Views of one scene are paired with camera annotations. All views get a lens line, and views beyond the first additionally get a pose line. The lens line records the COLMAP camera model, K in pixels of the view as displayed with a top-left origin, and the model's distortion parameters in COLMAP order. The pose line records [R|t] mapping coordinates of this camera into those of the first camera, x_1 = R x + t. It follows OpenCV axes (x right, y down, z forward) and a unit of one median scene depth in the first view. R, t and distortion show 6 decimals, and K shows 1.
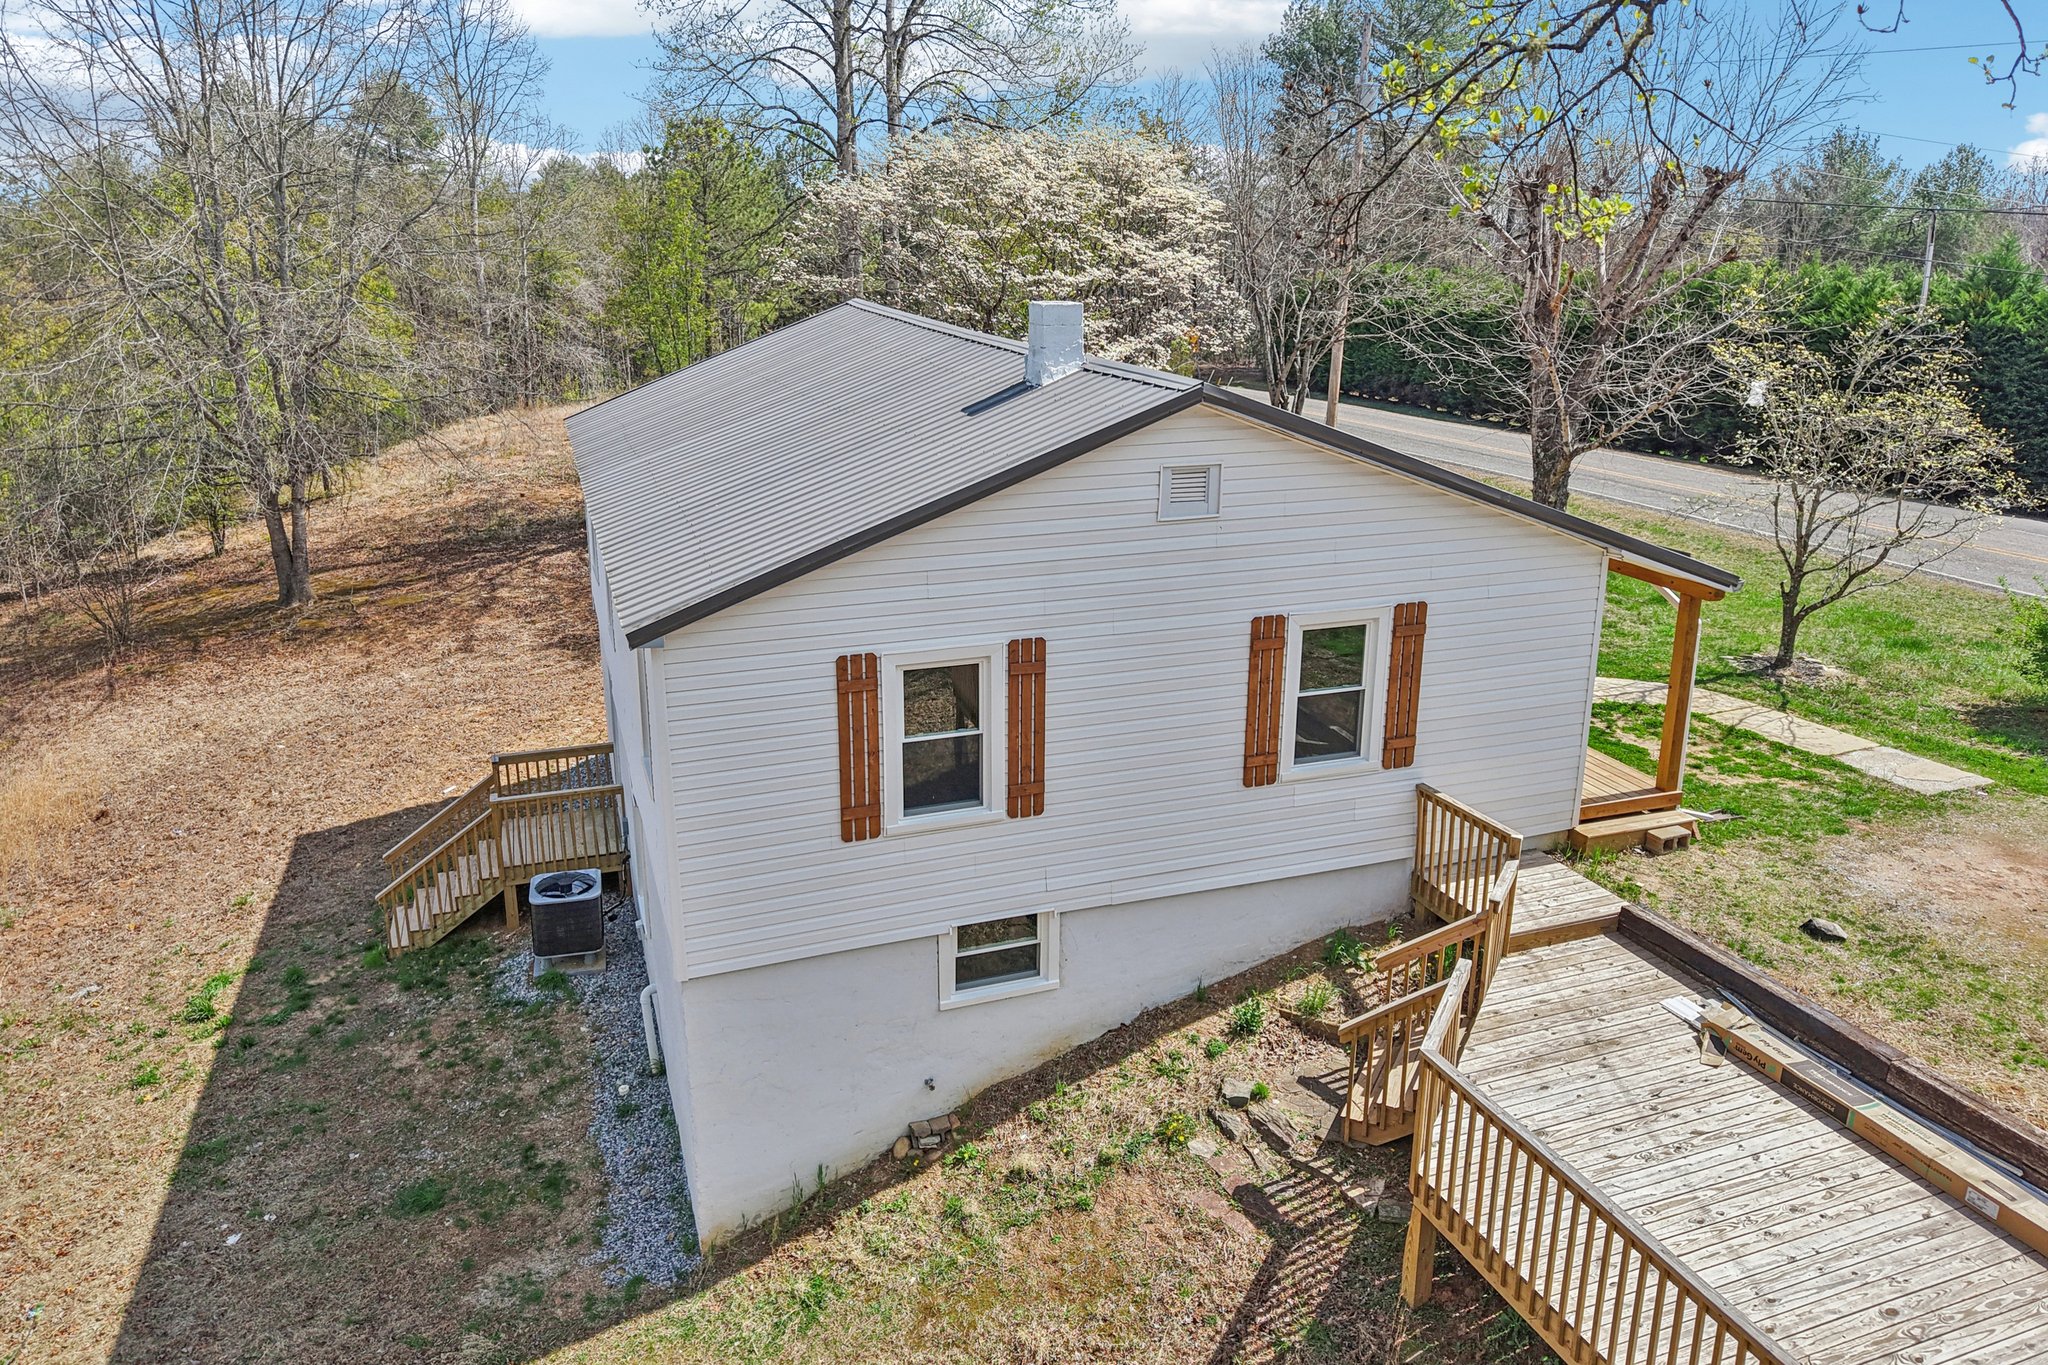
lens RADIAL K [[1385.8, 0, 1030.3], [0, 1385.8, 677.7], [0, 0, 1]] dist [0.009993, -0.003789]
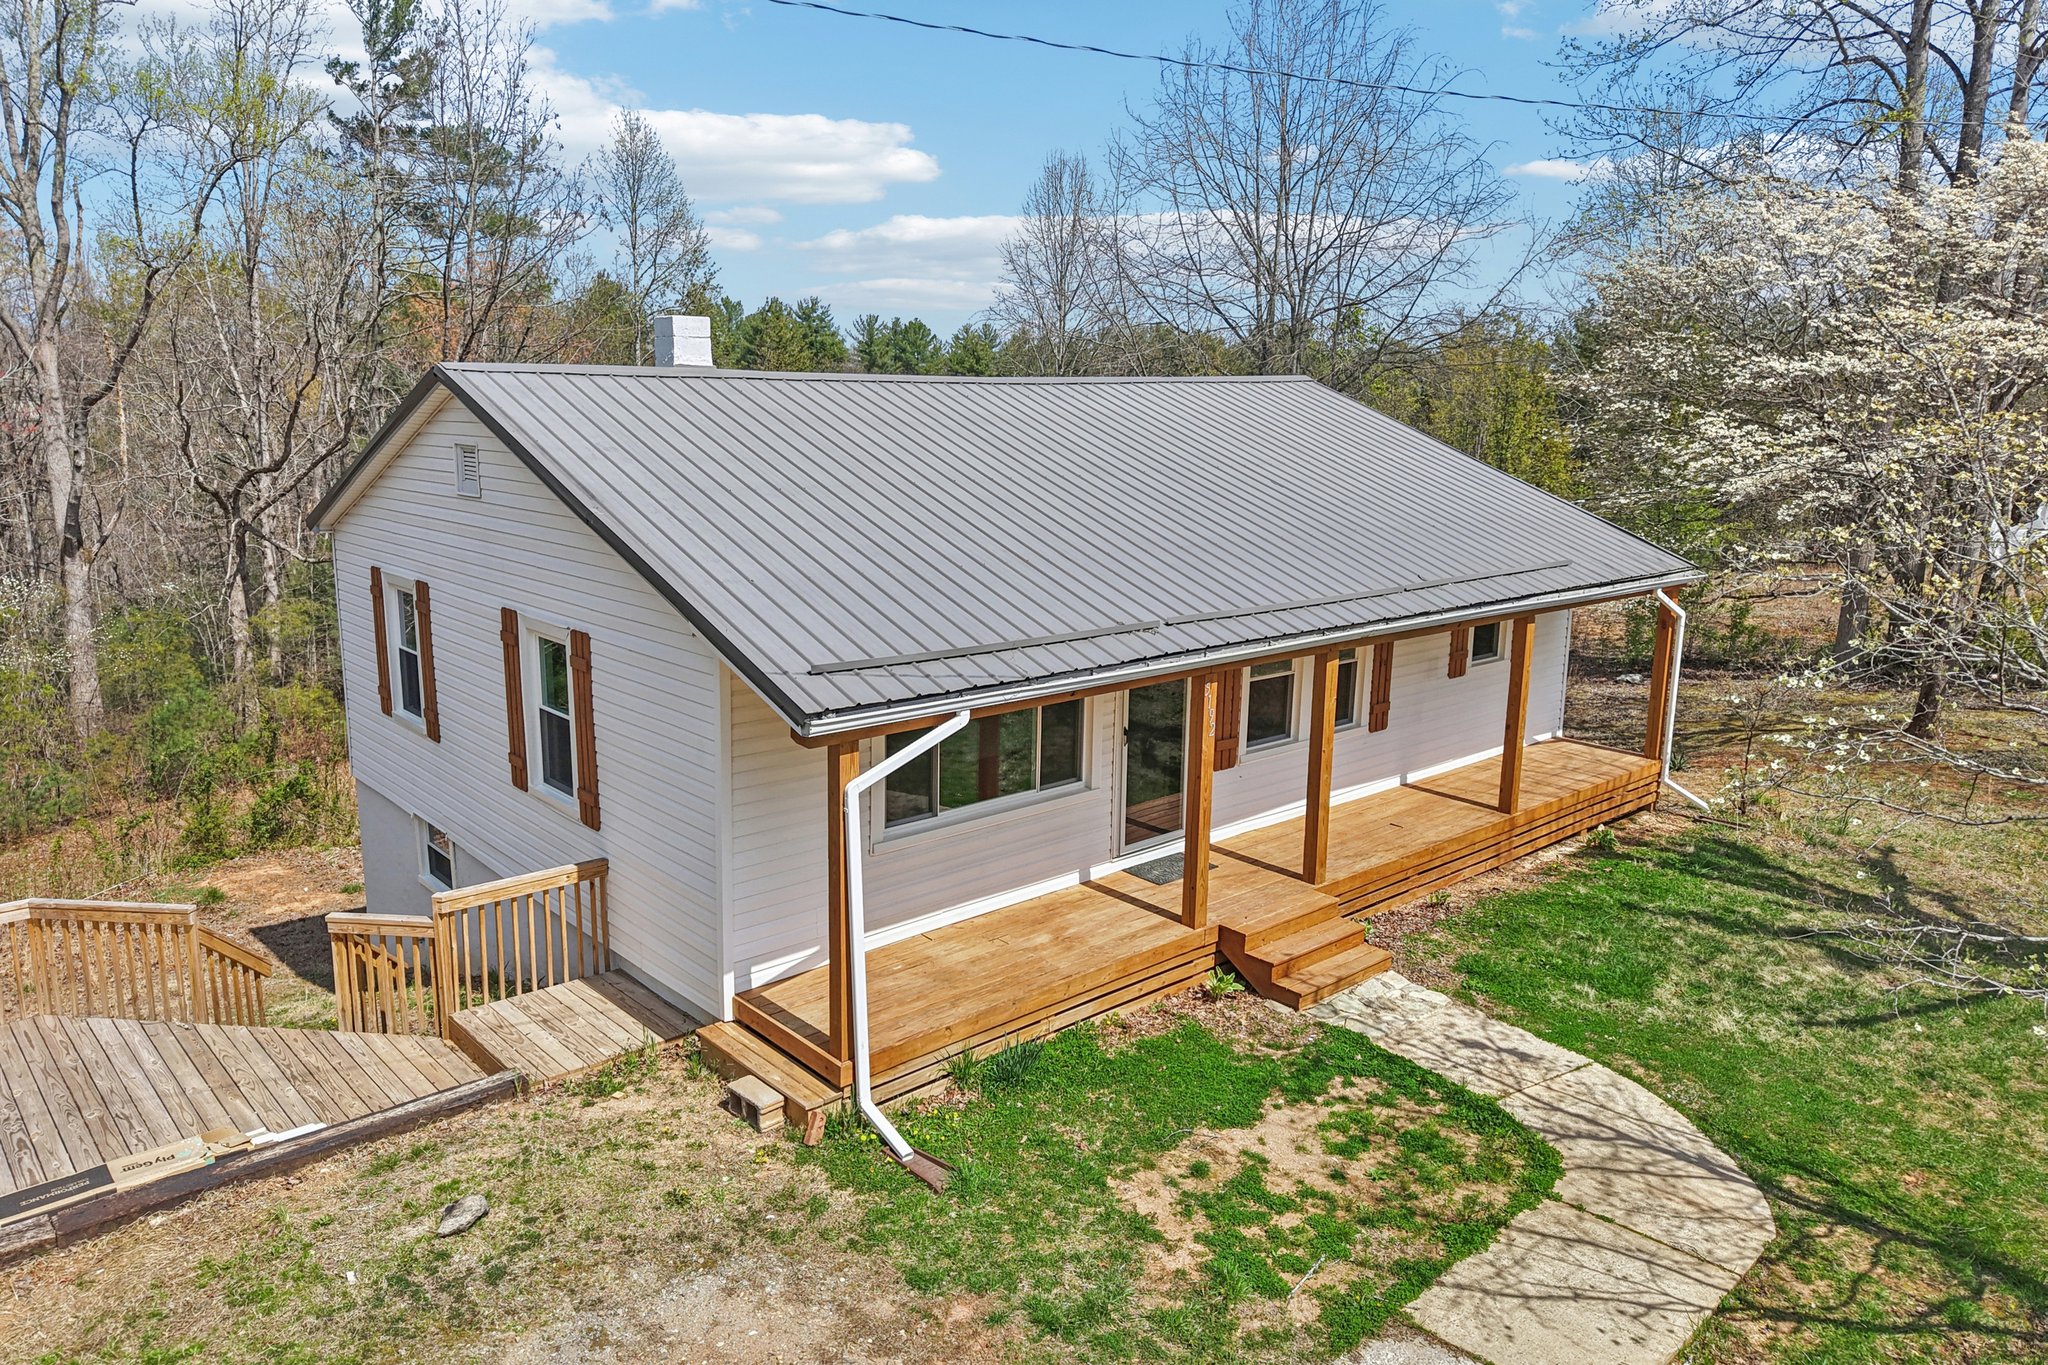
lens RADIAL K [[1385.8, 0, 986.9], [0, 1385.8, 690.3], [0, 0, 1]] dist [0.009993, -0.003789]
pose [[0.367808, 0.207673, -0.906415, 0.881298], [-0.297515, 0.949789, 0.096884, -0.136758], [0.881023, 0.234037, 0.411126, 0.654519]]
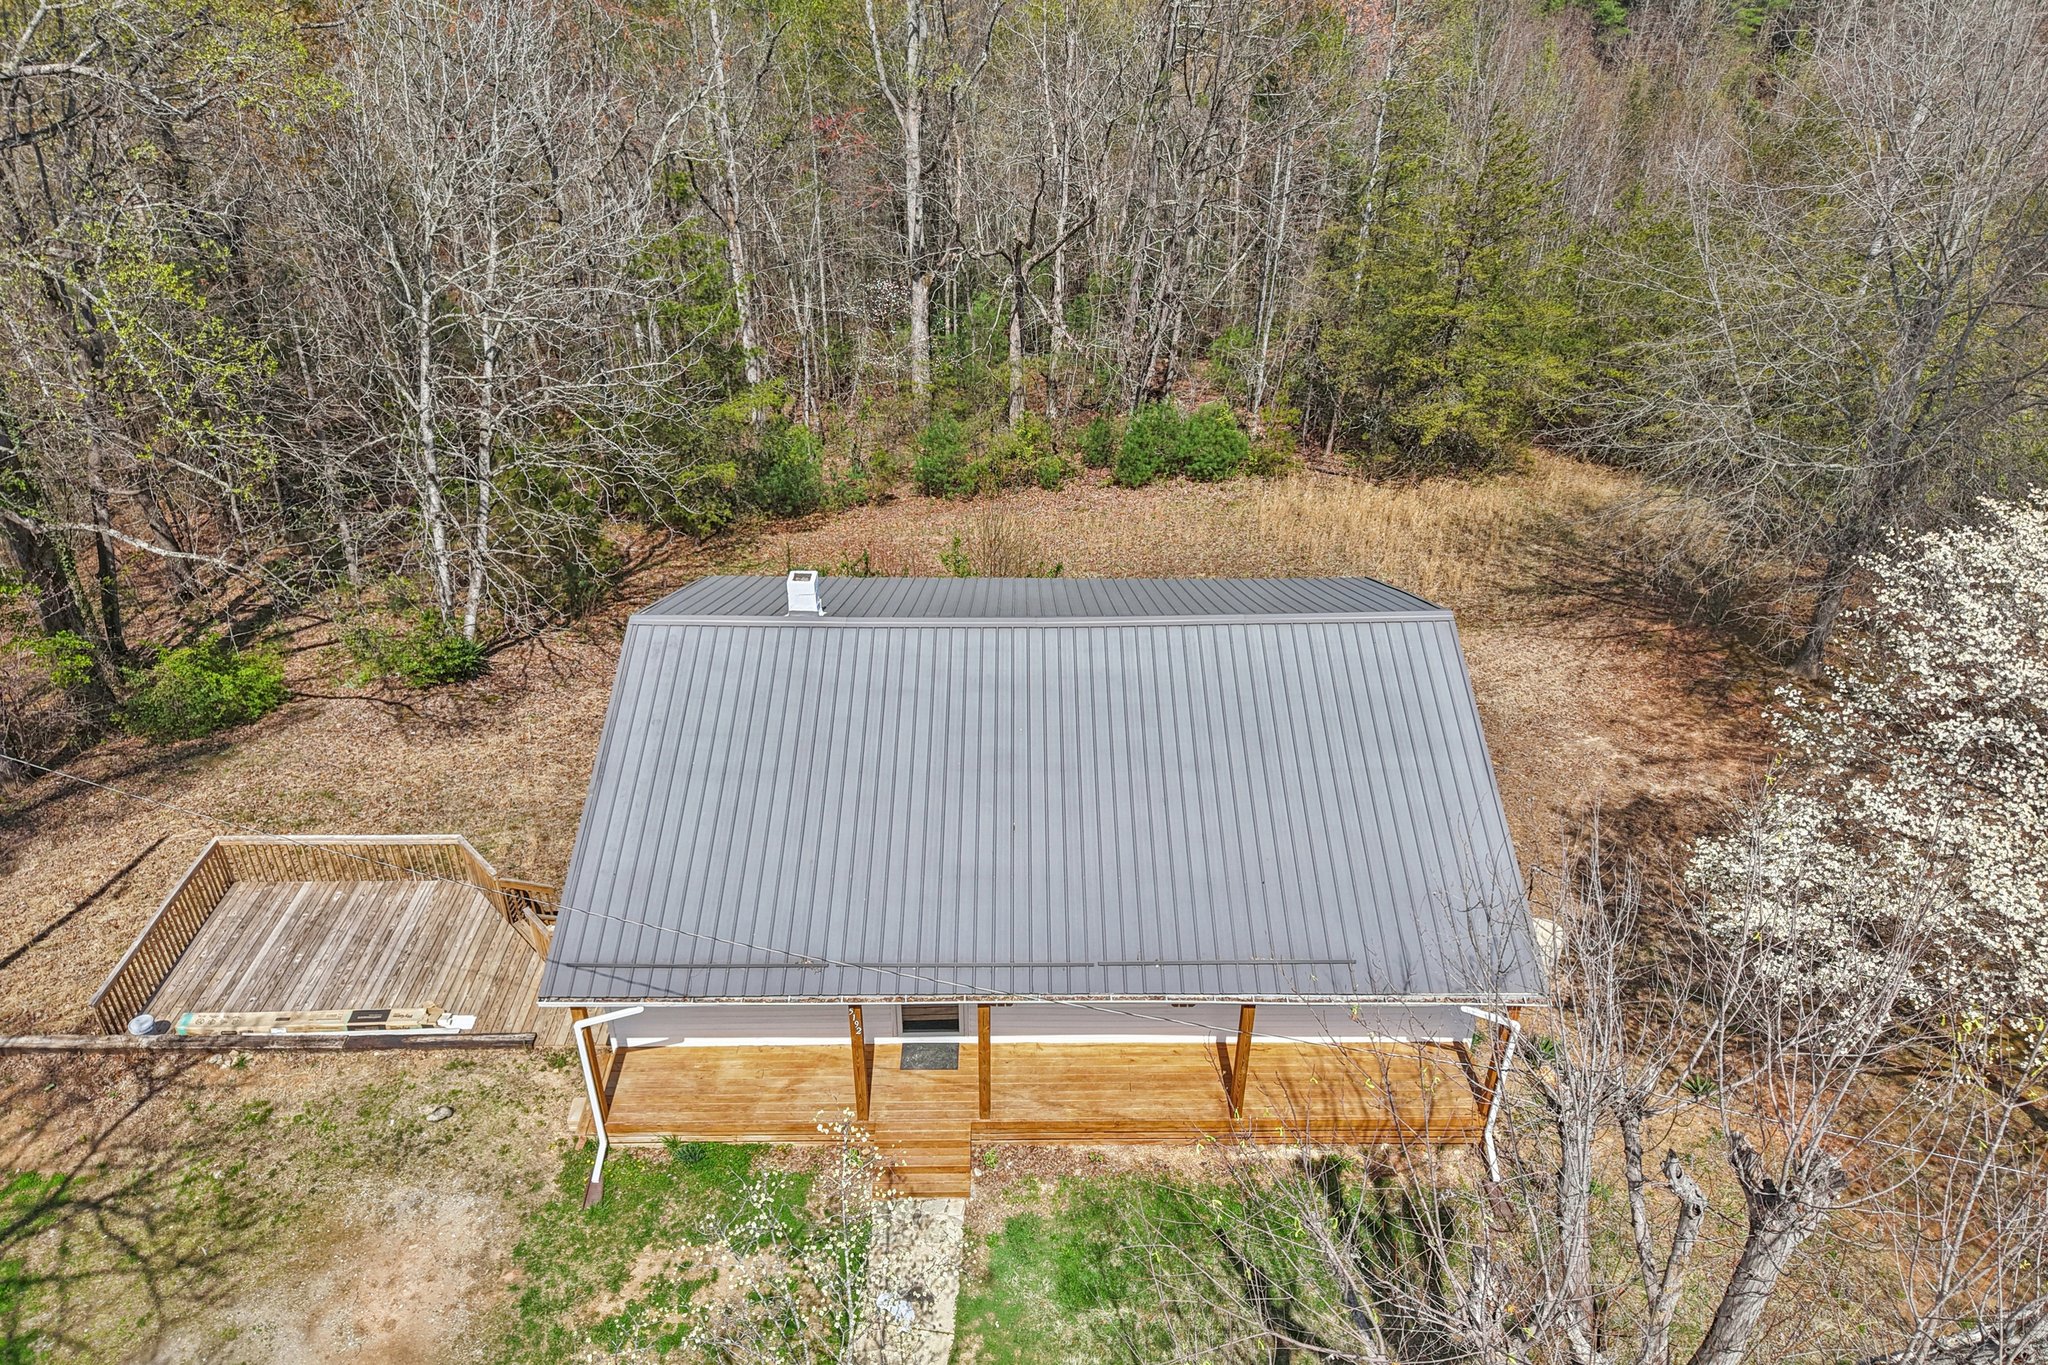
lens RADIAL K [[1385.8, 0, 1033.9], [0, 1385.8, 679.8], [0, 0, 1]] dist [0.009993, -0.003789]
pose [[-0.325207, 0.513005, -0.794397, 0.984377], [-0.288005, 0.746420, 0.599925, -0.957649], [0.900718, 0.423890, -0.094993, 1.131504]]
